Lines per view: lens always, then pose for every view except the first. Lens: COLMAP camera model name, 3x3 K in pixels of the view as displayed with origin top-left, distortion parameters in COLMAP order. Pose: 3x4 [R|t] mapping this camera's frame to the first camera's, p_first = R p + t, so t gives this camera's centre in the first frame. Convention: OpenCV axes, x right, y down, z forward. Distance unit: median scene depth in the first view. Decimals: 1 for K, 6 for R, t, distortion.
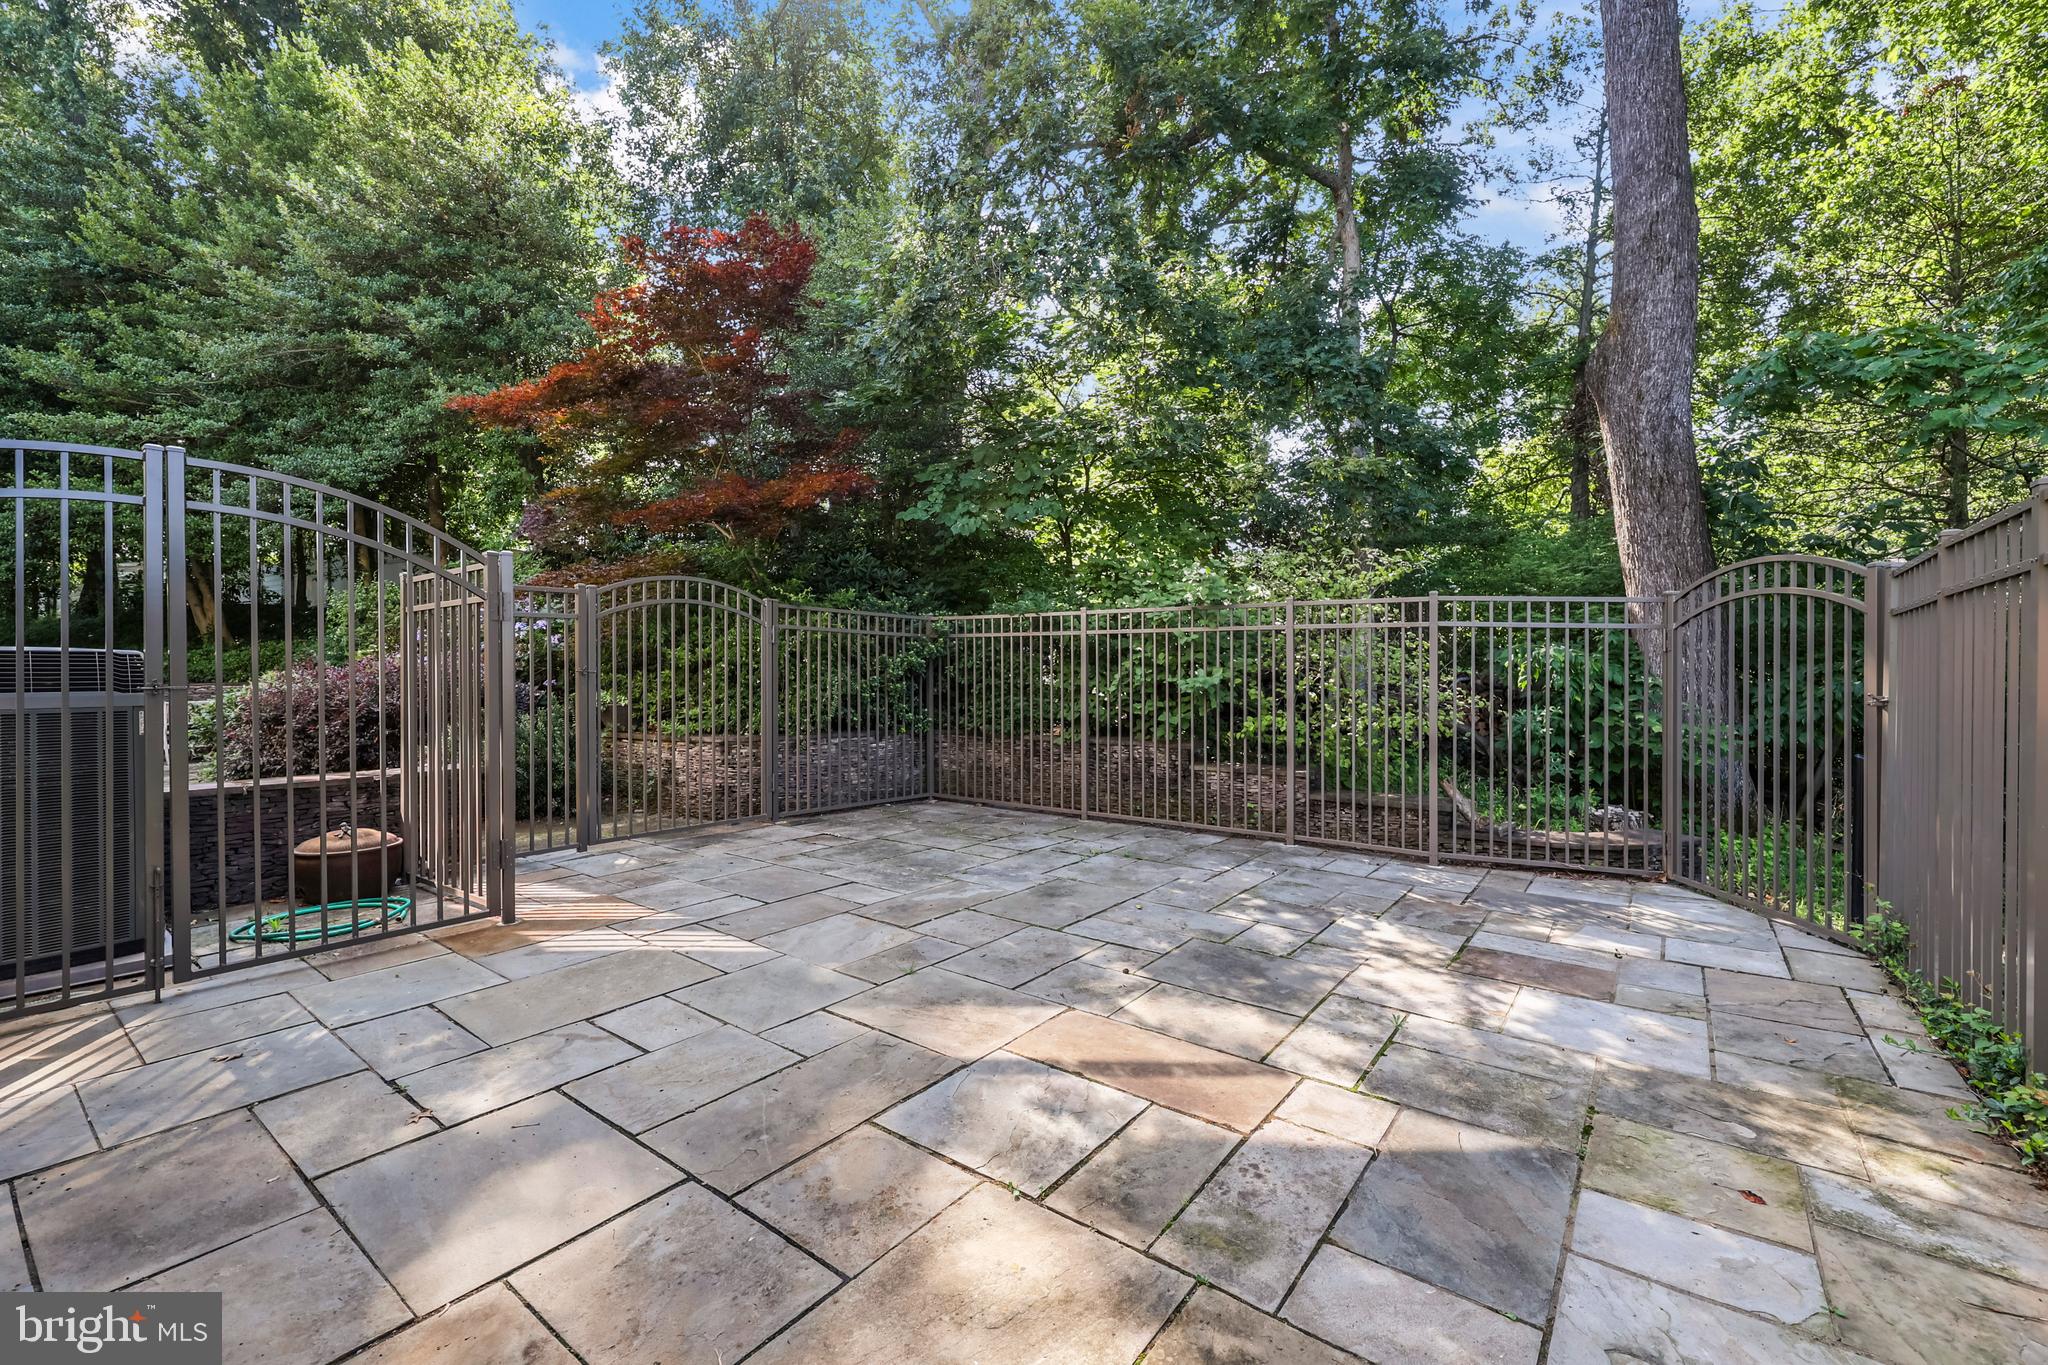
lens RADIAL K [[862.3, 0, 1029.8], [0, 862.3, 678.5], [0, 0, 1]] dist [-0.002953, -0.000767]
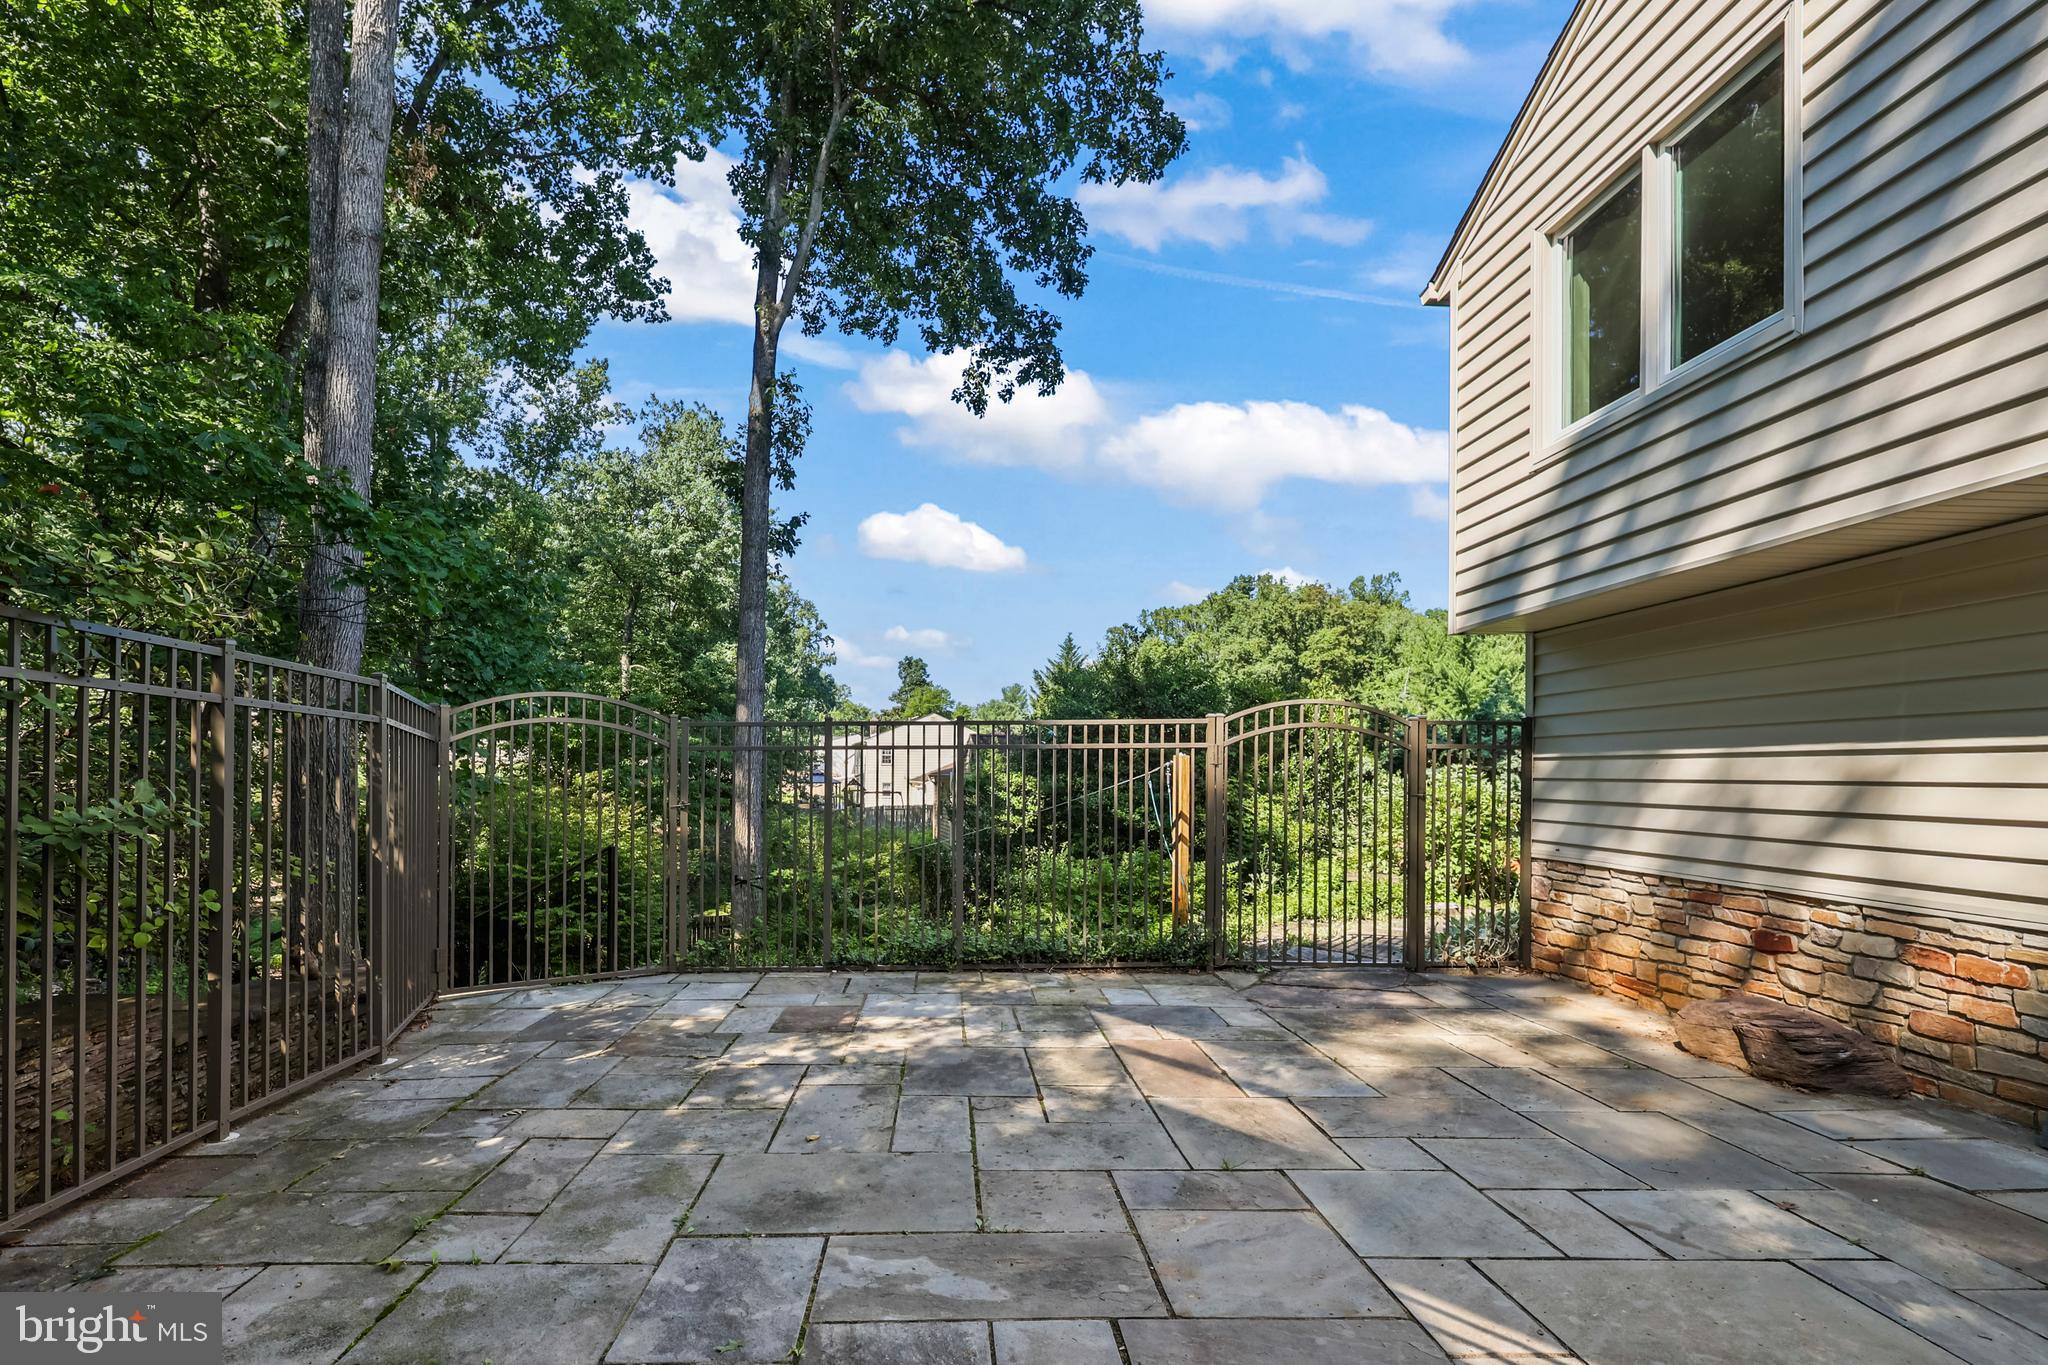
lens RADIAL K [[862.3, 0, 1024.5], [0, 862.3, 773.0], [0, 0, 1]] dist [-0.002953, -0.000767]
pose [[-0.635134, 0.005359, 0.772383, -0.599296], [0.002883, 0.999985, -0.004568, -0.021040], [-0.772397, -0.000674, -0.635140, 1.557457]]
